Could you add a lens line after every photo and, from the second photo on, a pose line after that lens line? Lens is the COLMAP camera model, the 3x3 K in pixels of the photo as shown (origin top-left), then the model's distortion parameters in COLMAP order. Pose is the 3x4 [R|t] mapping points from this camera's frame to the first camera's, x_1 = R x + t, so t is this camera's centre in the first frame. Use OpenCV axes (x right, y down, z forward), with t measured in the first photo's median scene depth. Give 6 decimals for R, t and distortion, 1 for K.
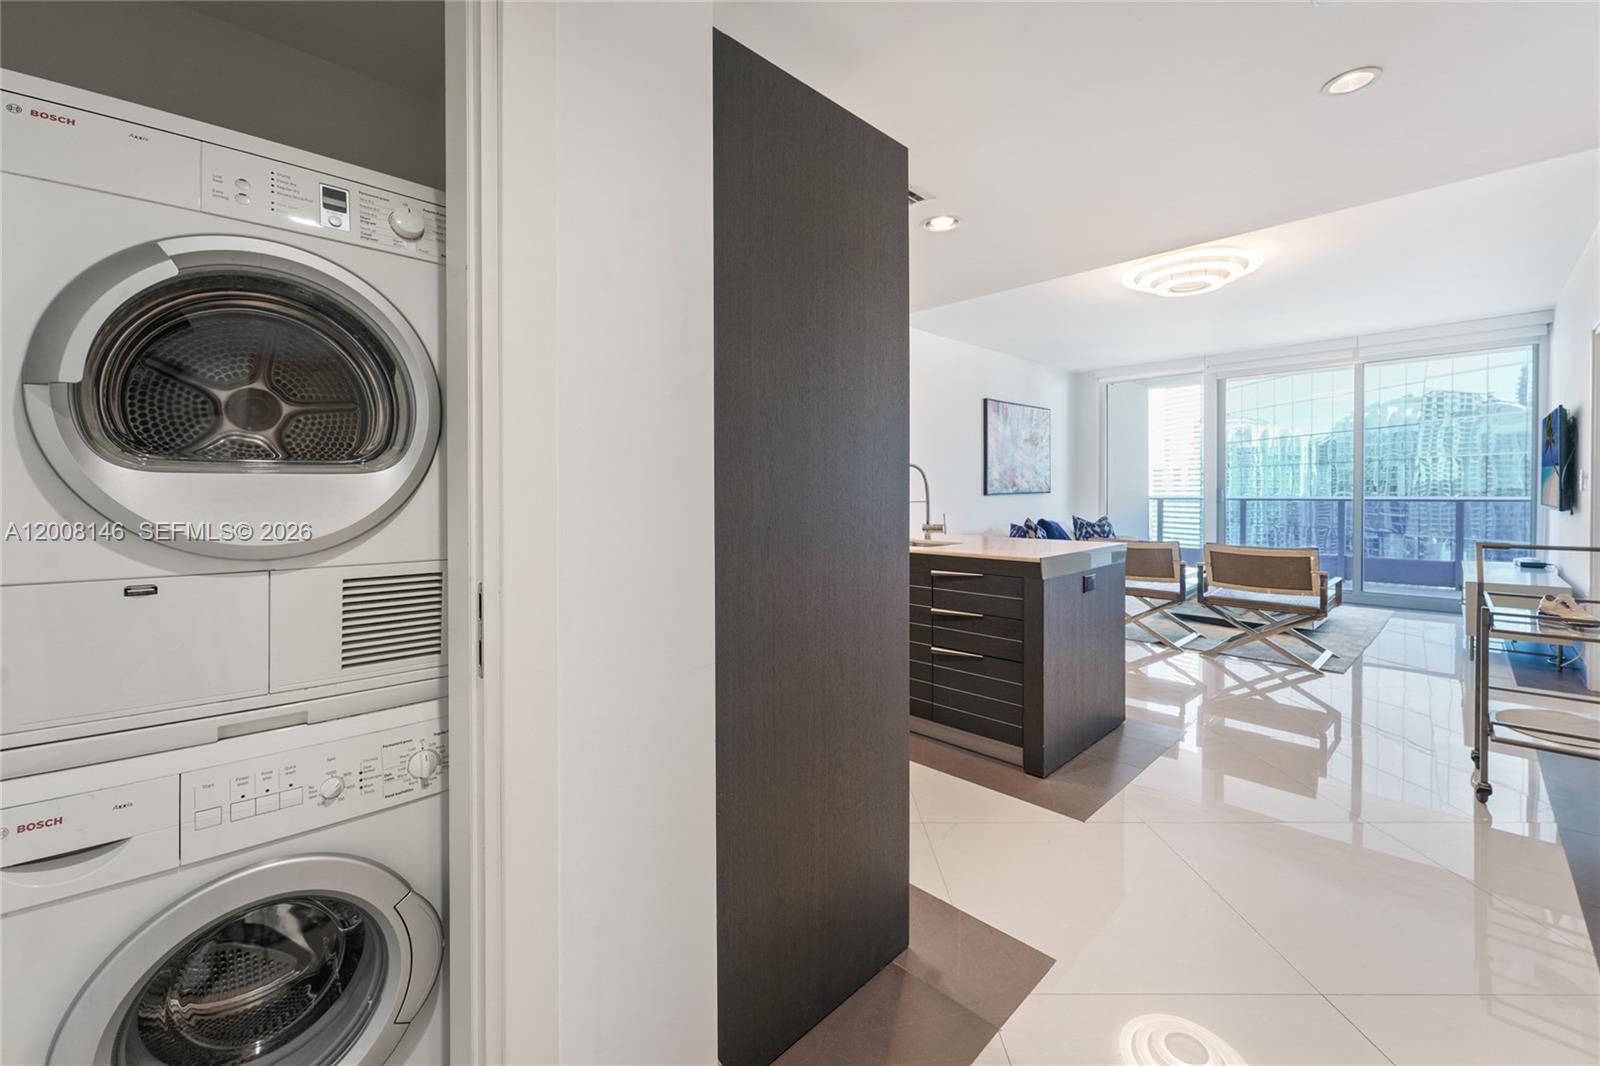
lens RADIAL K [[659.9, 0, 805.9], [0, 659.9, 496.7], [0, 0, 1]] dist [0.000306, 0.000070]
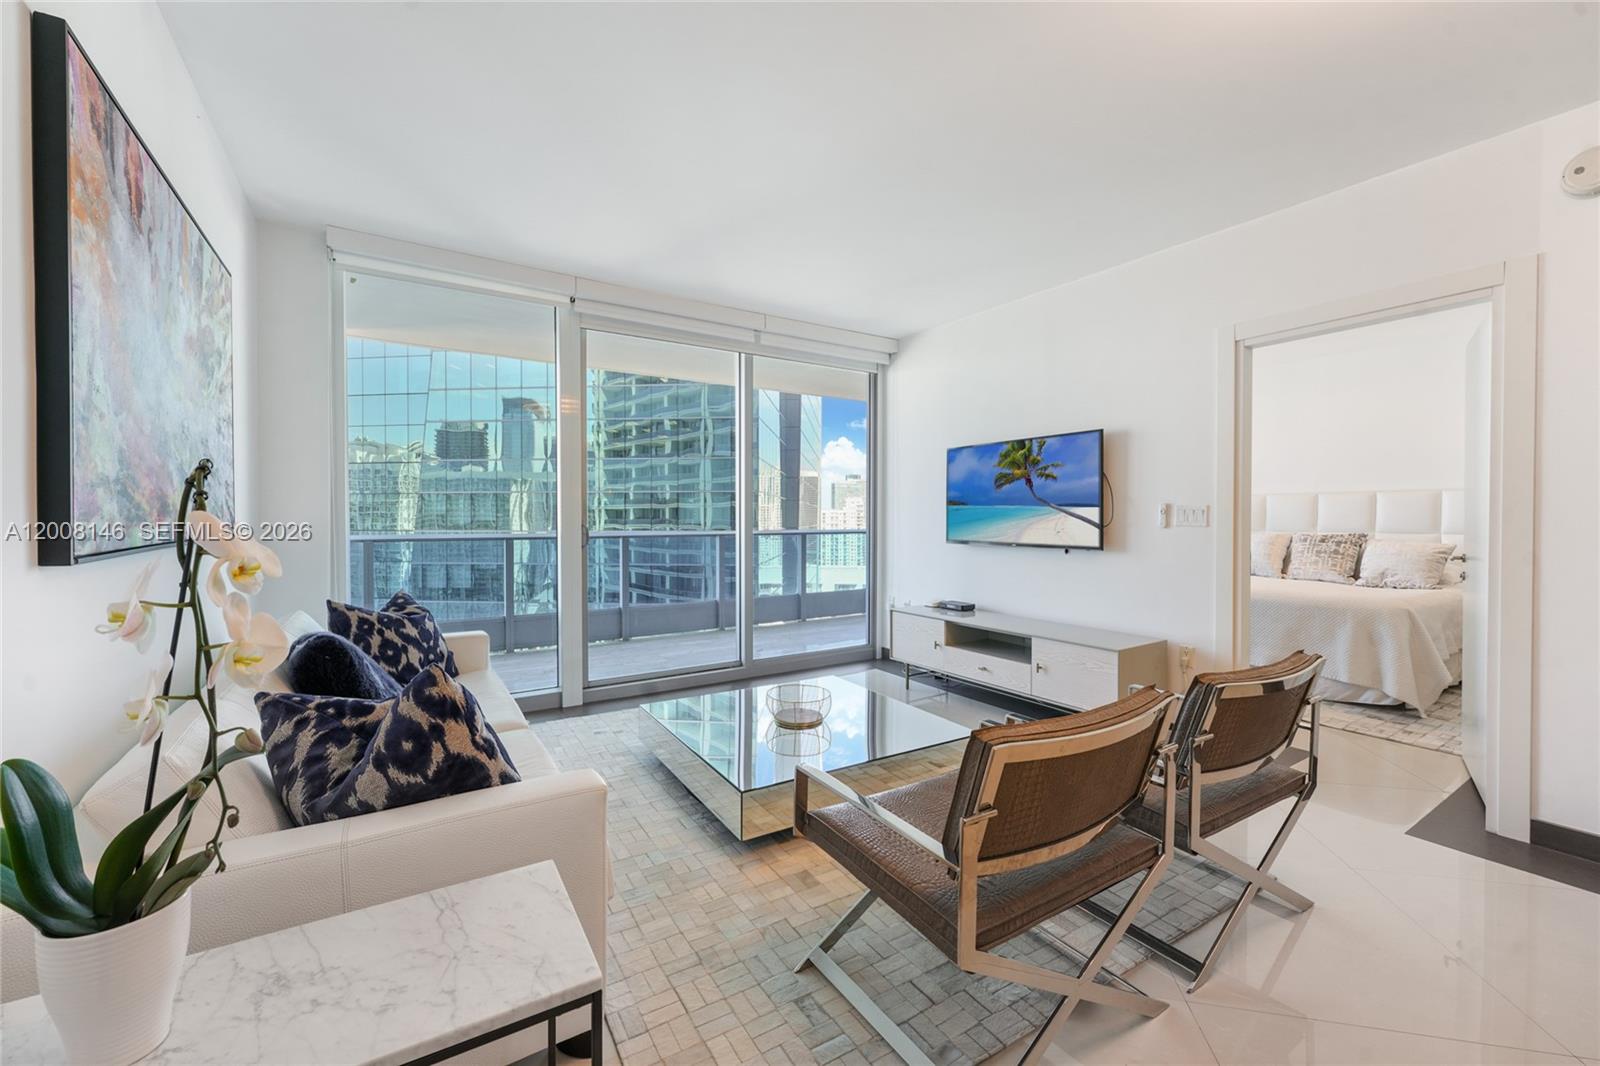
lens RADIAL K [[626.9, 0, 797.4], [0, 626.9, 527.4], [0, 0, 1]] dist [-0.000342, 0.000011]
pose [[0.202995, -0.009647, 0.979132, 0.145882], [0.009136, 0.999927, 0.007958, -0.011442], [-0.979137, 0.007330, 0.203069, 0.759490]]
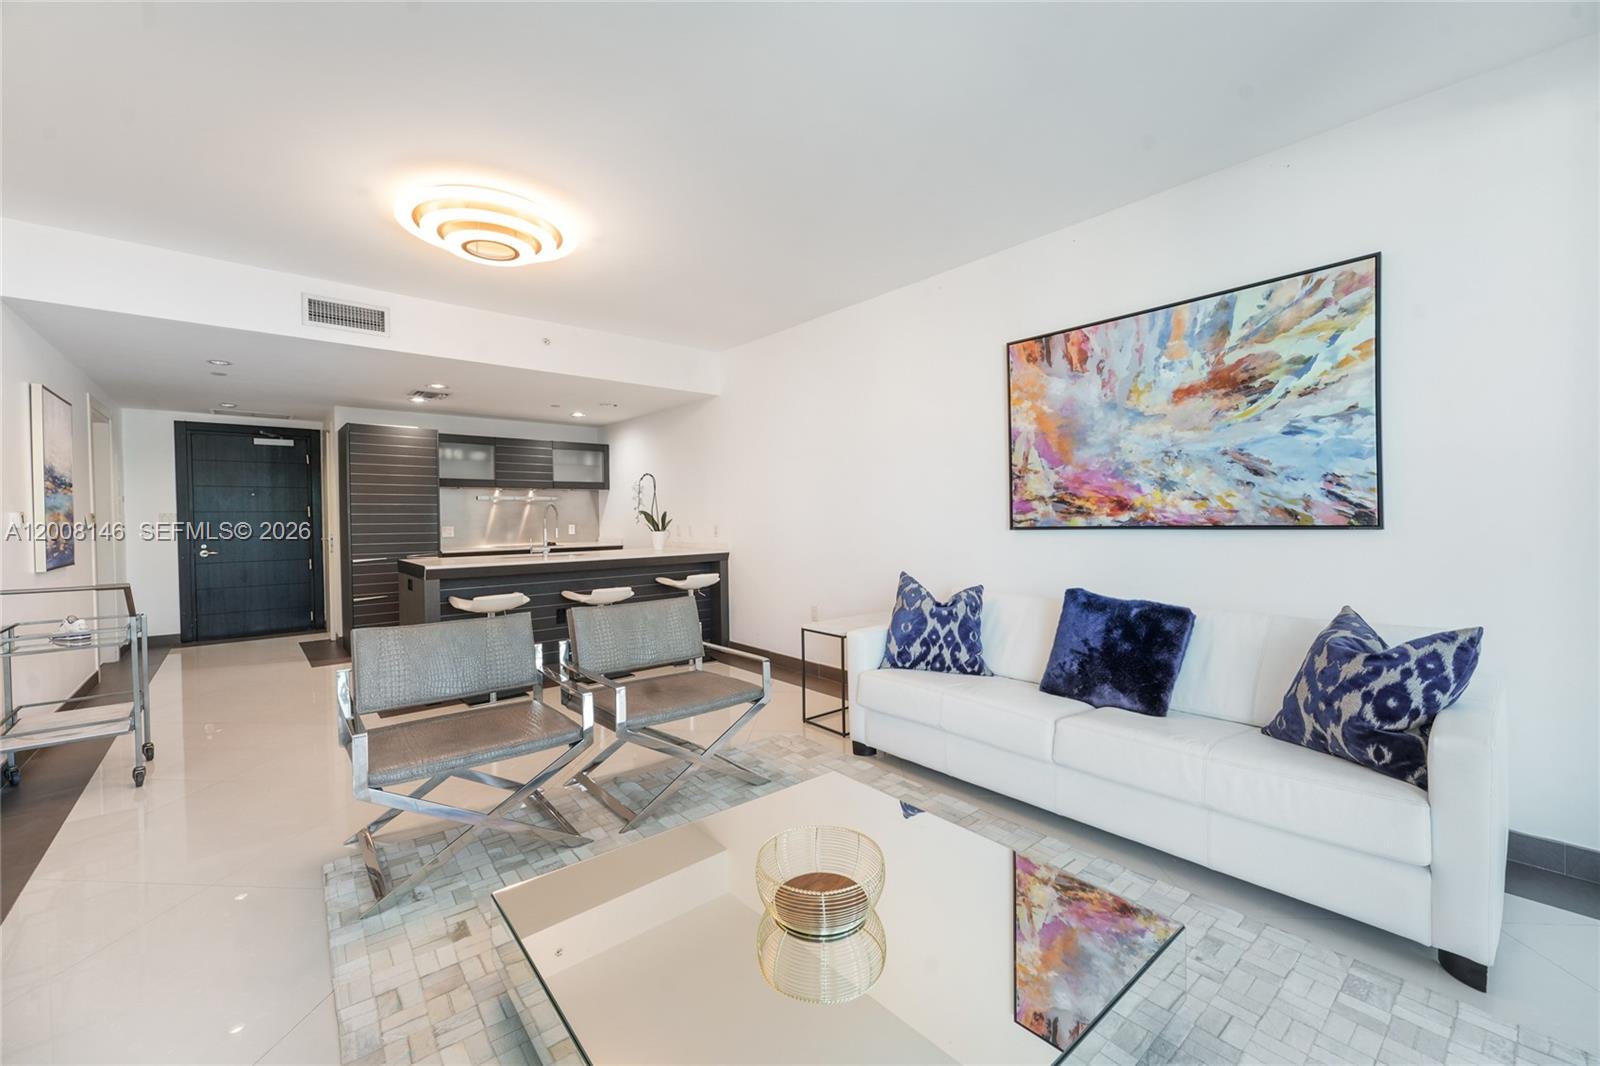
lens RADIAL K [[633.8, 0, 786.5], [0, 633.8, 522.8], [0, 0, 1]] dist [-0.001850, -0.000087]
pose [[-0.082169, 0.014413, -0.996514, 0.775634], [-0.000854, 0.999894, 0.014532, -0.014098], [0.996618, 0.002045, -0.082148, 0.851650]]
